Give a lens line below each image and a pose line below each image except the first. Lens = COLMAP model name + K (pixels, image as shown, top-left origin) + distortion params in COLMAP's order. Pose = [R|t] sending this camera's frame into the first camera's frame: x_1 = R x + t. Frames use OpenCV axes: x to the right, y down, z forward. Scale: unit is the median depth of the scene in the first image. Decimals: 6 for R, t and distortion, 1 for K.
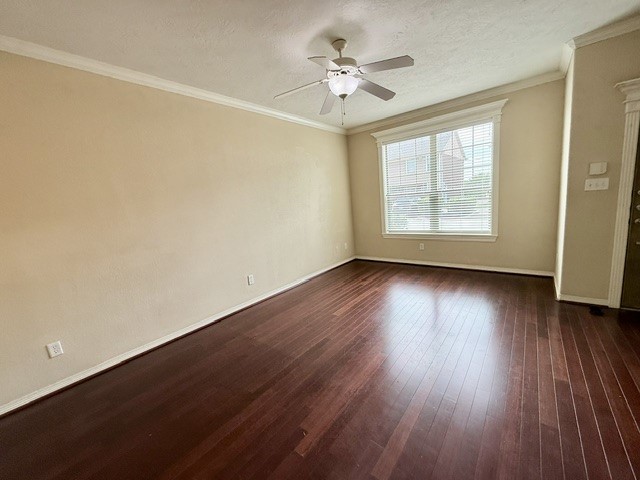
lens RADIAL K [[256.9, 0, 319.1], [0, 256.9, 240.5], [0, 0, 1]] dist [-0.001140, 0.000076]
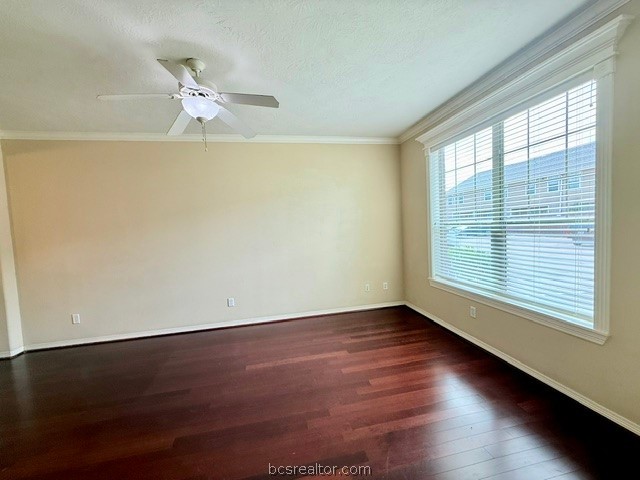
lens RADIAL K [[256.9, 0, 319.1], [0, 256.9, 240.5], [0, 0, 1]] dist [-0.001140, 0.000076]
pose [[0.775591, 0.084677, -0.625531, 0.467515], [-0.116736, 0.993109, -0.010305, -0.091162], [0.620348, 0.081014, 0.780131, 0.288459]]
